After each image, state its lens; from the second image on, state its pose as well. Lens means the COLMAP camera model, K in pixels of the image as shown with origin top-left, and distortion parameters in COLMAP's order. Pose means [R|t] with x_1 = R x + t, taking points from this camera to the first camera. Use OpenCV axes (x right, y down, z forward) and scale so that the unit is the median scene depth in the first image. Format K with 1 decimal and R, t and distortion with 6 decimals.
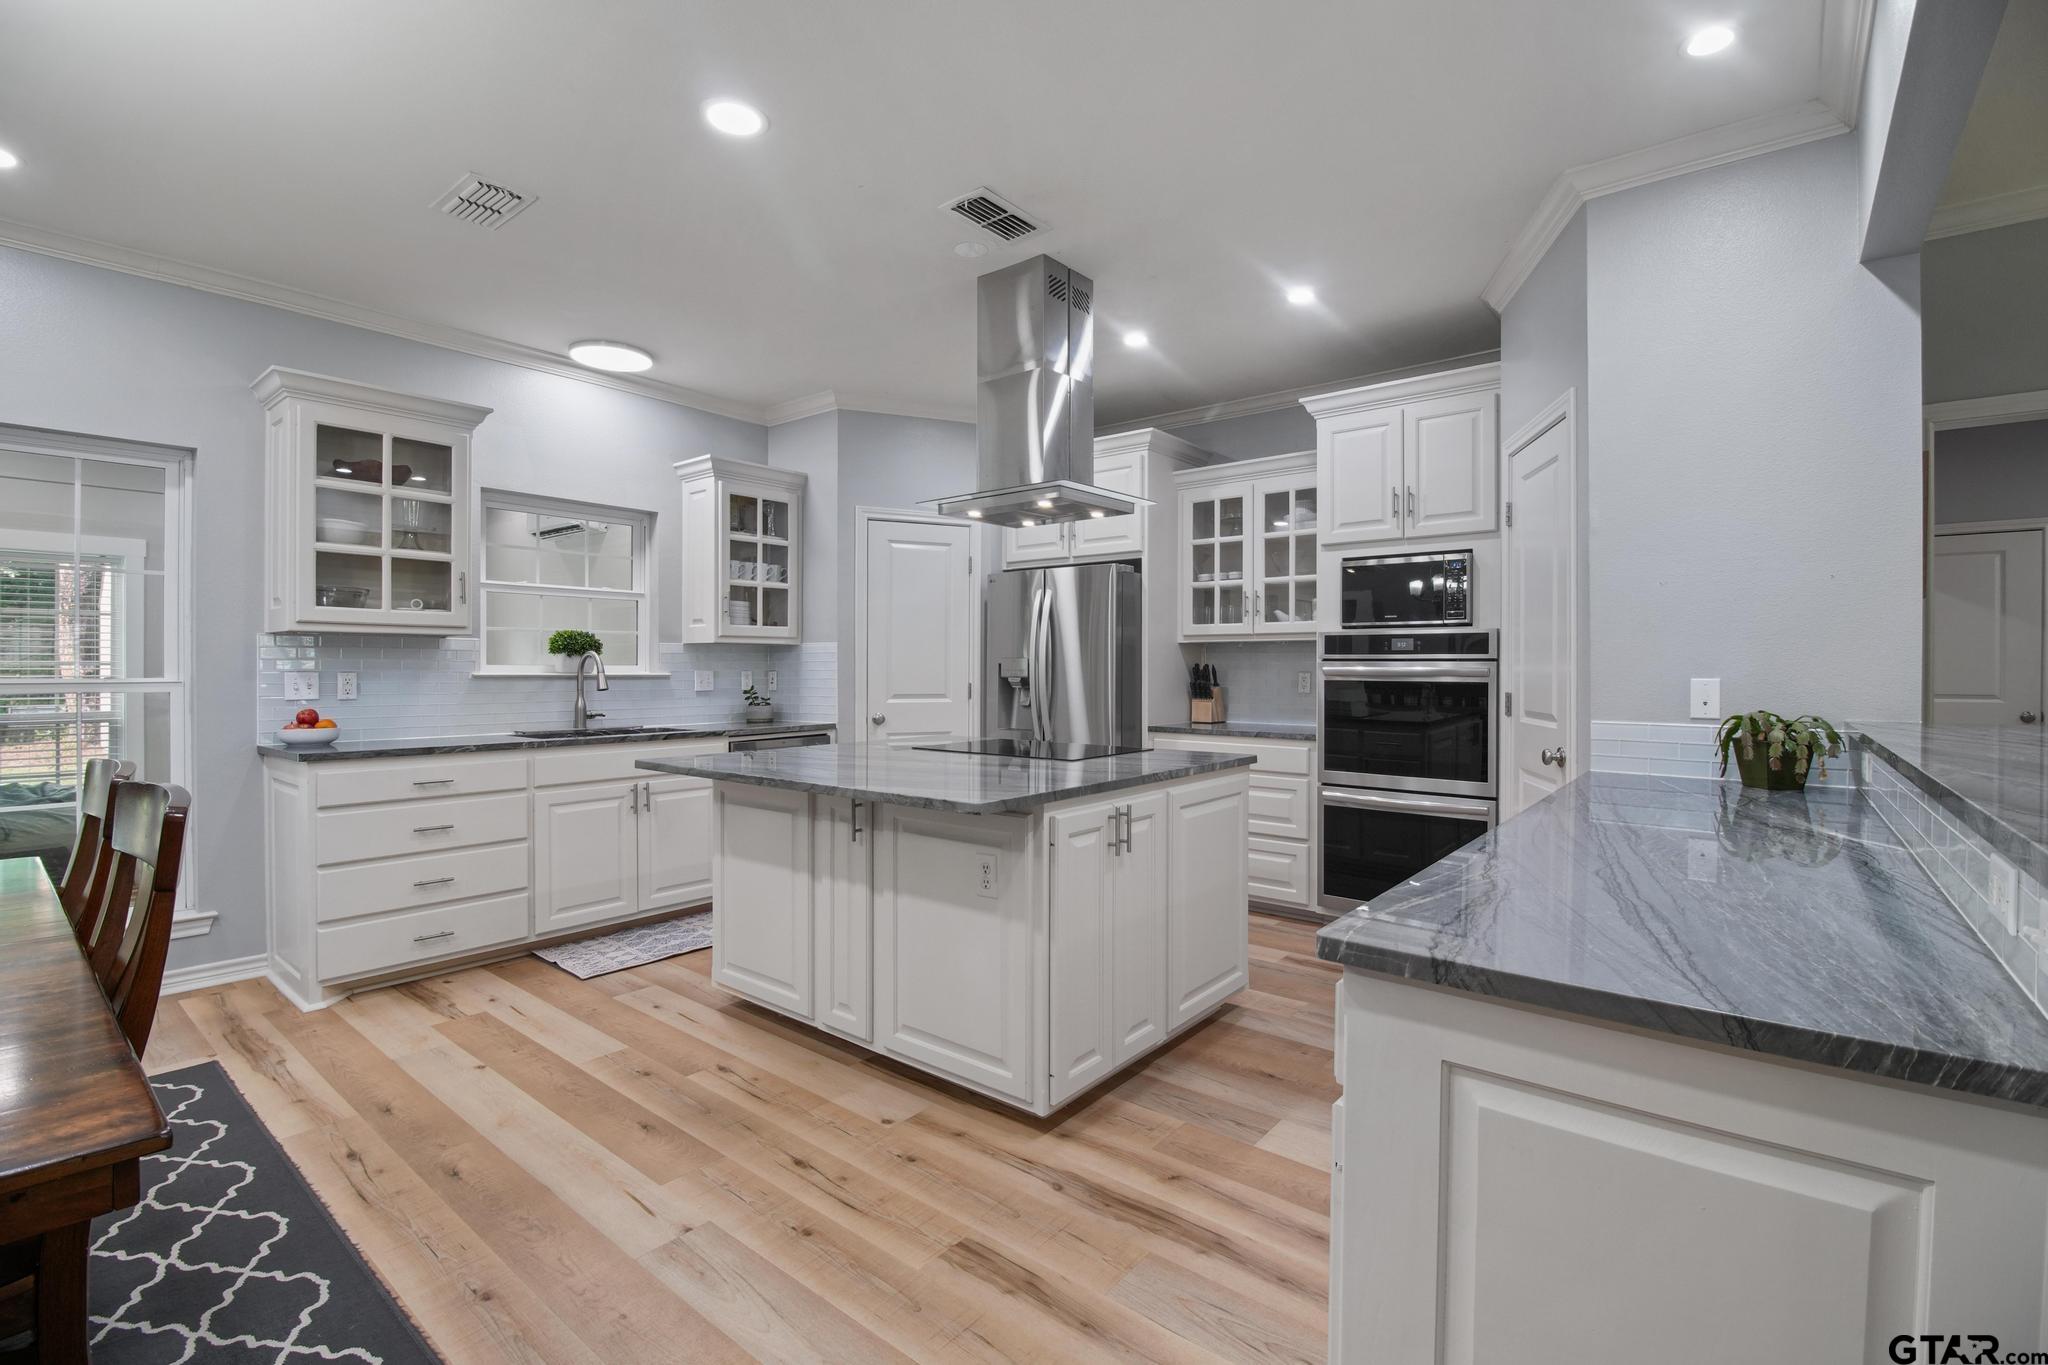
lens RADIAL K [[914.0, 0, 1023.6], [0, 914.0, 670.0], [0, 0, 1]] dist [-0.001665, -0.012204]
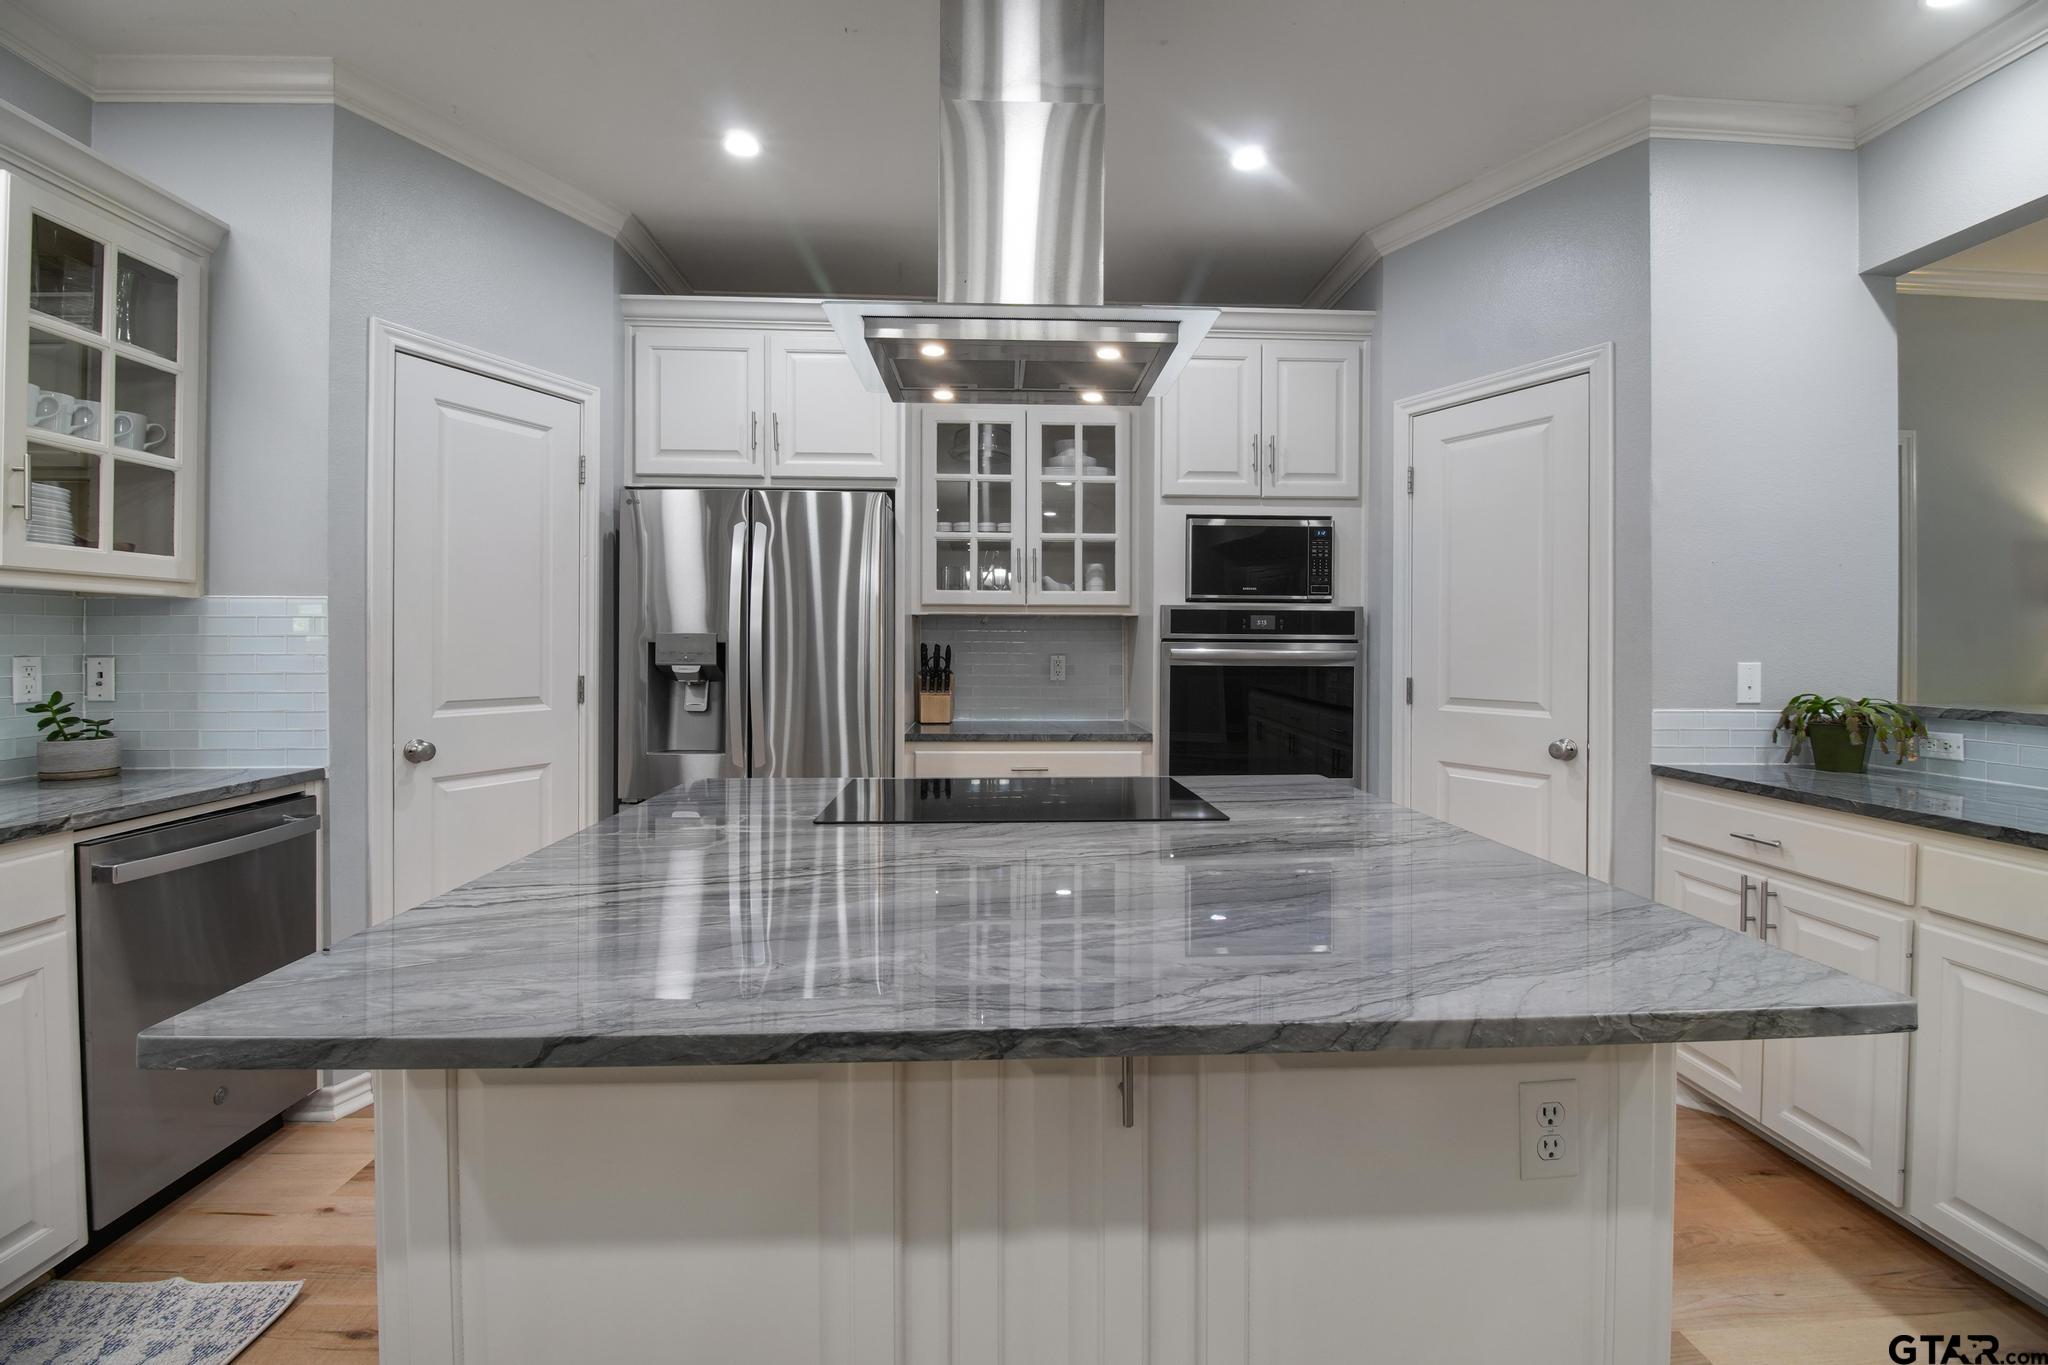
lens RADIAL K [[921.6, 0, 1028.1], [0, 921.6, 651.9], [0, 0, 1]] dist [0.000706, -0.013230]
pose [[0.743536, -0.002062, 0.668693, -0.317305], [-0.000065, 0.999995, 0.003156, -0.003491], [-0.668696, -0.002390, 0.743532, 0.510866]]
